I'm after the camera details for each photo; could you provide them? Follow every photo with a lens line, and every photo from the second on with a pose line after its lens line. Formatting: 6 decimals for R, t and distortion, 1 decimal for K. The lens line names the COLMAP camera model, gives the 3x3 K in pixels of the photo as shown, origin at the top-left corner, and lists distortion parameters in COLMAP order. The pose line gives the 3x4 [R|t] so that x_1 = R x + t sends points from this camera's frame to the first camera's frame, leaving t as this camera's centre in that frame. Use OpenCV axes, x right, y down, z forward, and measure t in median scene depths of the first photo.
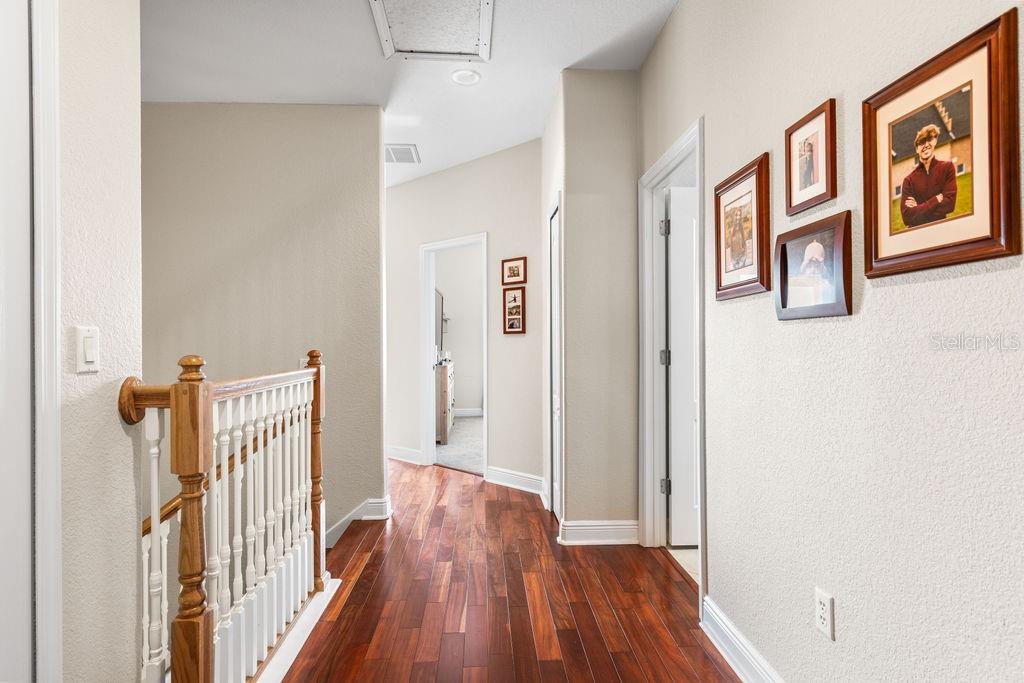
lens RADIAL K [[556.6, 0, 512.0], [0, 556.6, 342.2], [0, 0, 1]] dist [-0.000816, -0.000094]
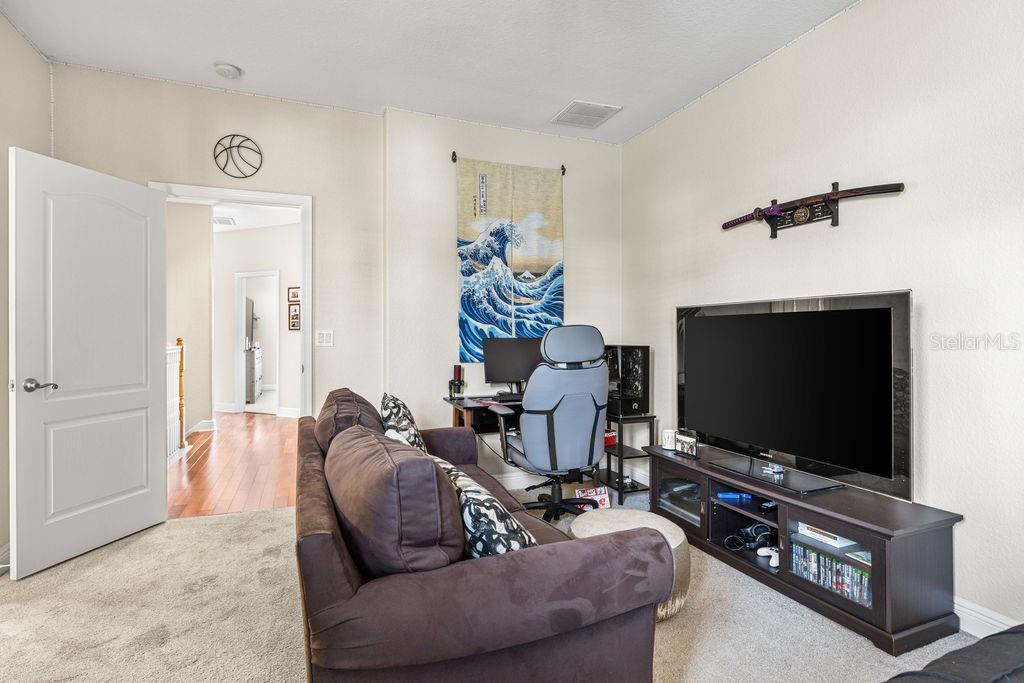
lens RADIAL K [[510.2, 0, 511.7], [0, 510.2, 335.0], [0, 0, 1]] dist [0.004119, 0.000245]
pose [[0.944043, 0.004278, 0.329796, 0.116534], [-0.003420, 0.999989, -0.003179, 0.003217], [-0.329806, 0.001873, 0.944047, -0.739776]]
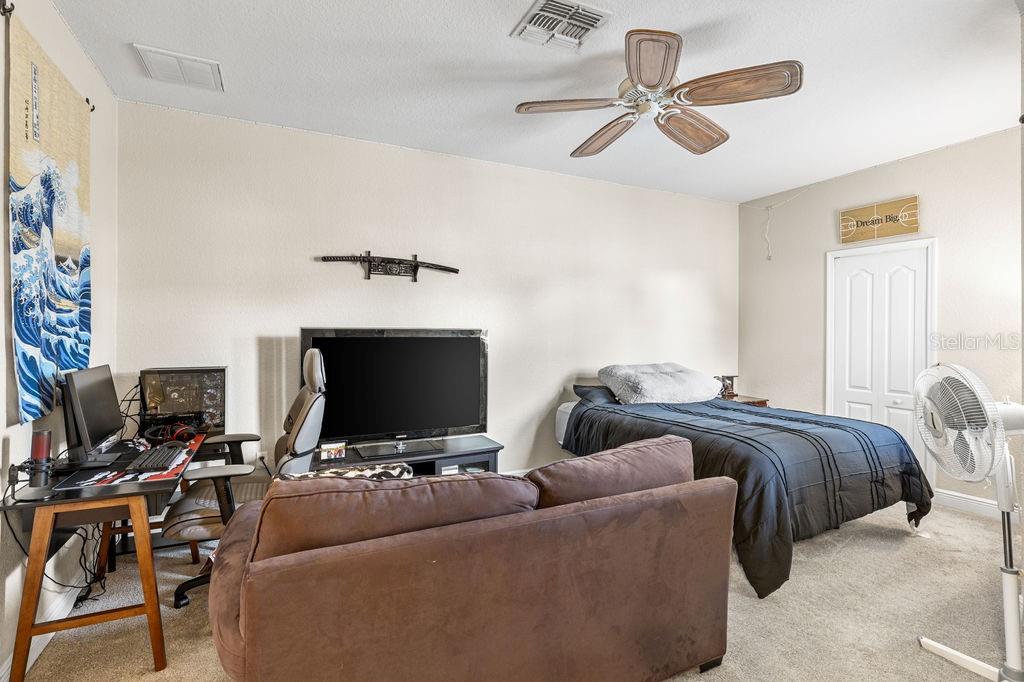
lens RADIAL K [[479.8, 0, 508.8], [0, 479.8, 333.1], [0, 0, 1]] dist [-0.002978, -0.001037]
pose [[-0.394681, -0.000478, 0.918818, -0.574597], [-0.001155, 0.999999, 0.000024, -0.071038], [-0.918818, -0.001051, -0.394681, 0.565132]]
